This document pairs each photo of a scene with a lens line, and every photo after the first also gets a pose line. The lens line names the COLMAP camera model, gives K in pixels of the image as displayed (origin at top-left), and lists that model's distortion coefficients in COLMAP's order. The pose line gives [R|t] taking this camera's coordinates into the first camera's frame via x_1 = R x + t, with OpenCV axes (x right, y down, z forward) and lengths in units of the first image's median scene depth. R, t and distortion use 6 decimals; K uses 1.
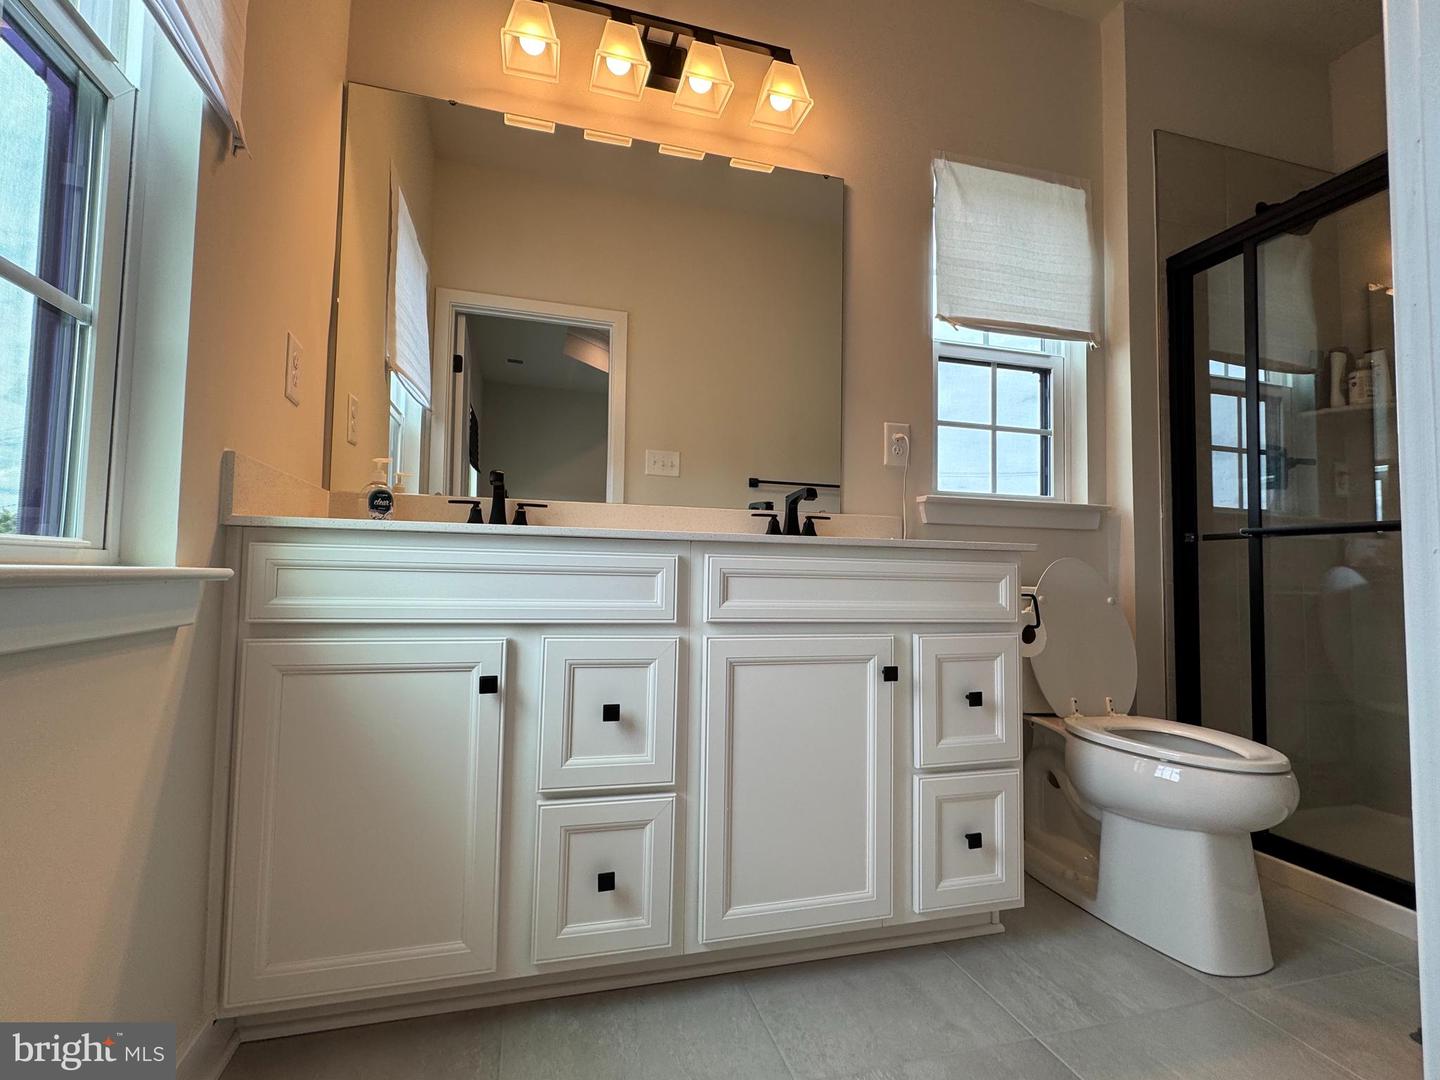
lens RADIAL K [[690.8, 0, 720.0], [0, 690.8, 540.0], [0, 0, 1]] dist [-0.000380, -0.000106]
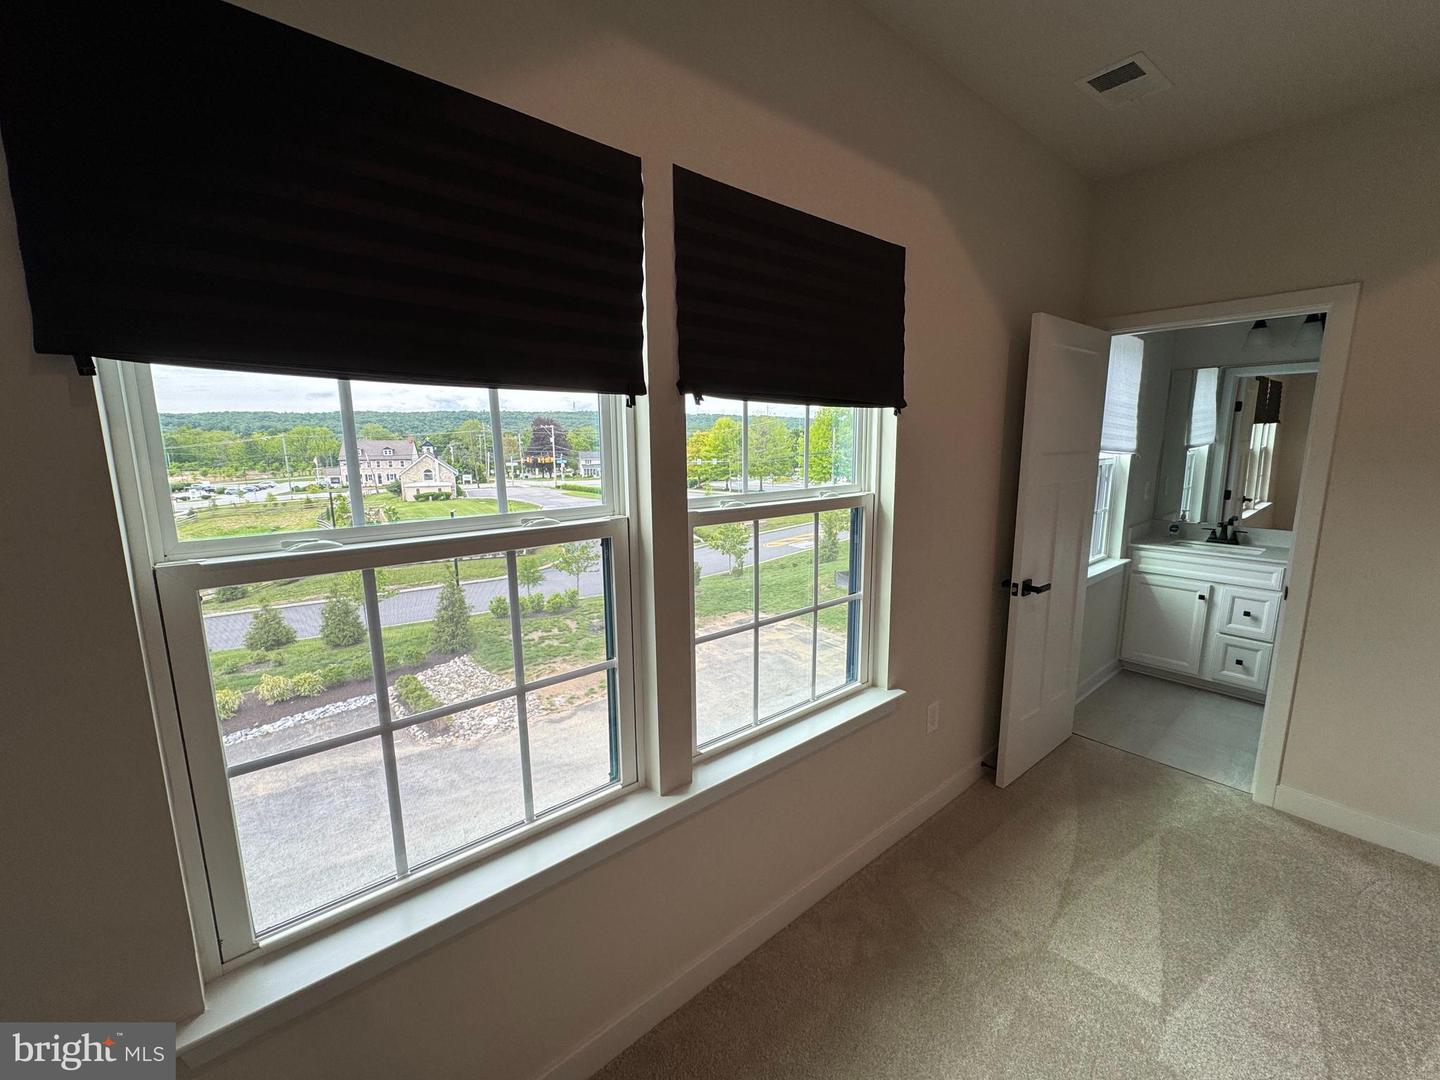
lens RADIAL K [[576.5, 0, 720.0], [0, 576.5, 540.0], [0, 0, 1]] dist [-0.000624, 0.000000]
pose [[0.414679, 0.136151, -0.899724, 1.185749], [0.064516, 0.981856, 0.178315, -0.720756], [0.907678, -0.131990, 0.398371, -2.240390]]
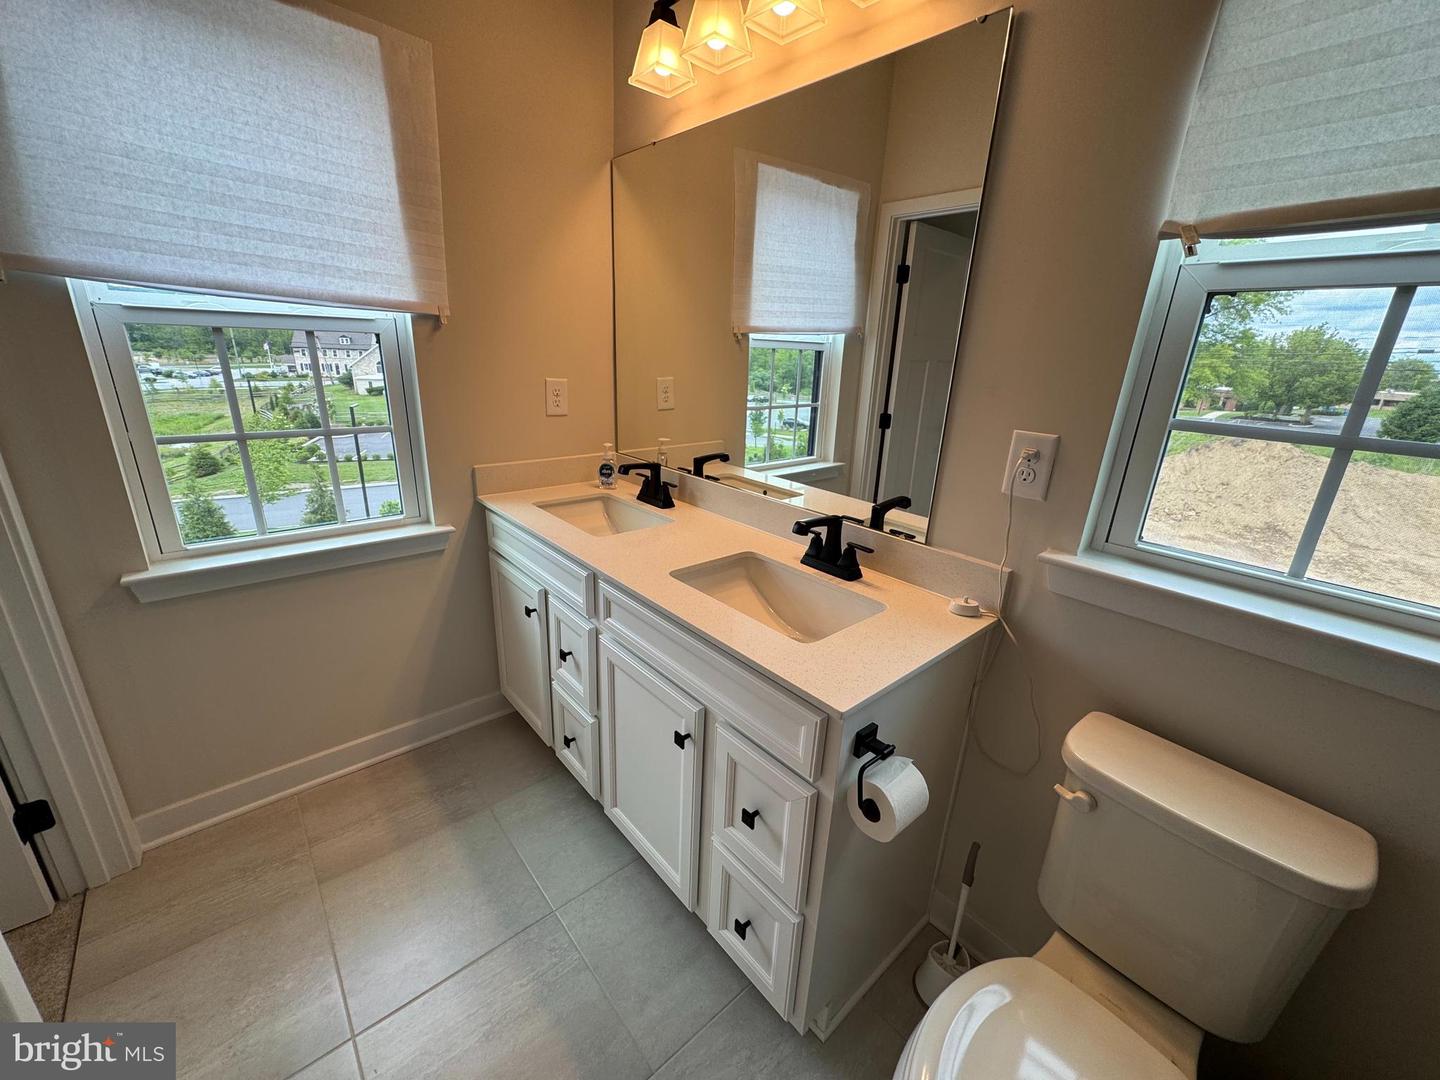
lens RADIAL K [[568.5, 0, 720.0], [0, 568.5, 540.0], [0, 0, 1]] dist [-0.001774, -0.000133]
pose [[0.425720, 0.291458, -0.856630, 1.040934], [0.014777, 0.944338, 0.328643, -0.427844], [0.904734, -0.152568, 0.397717, 0.857668]]
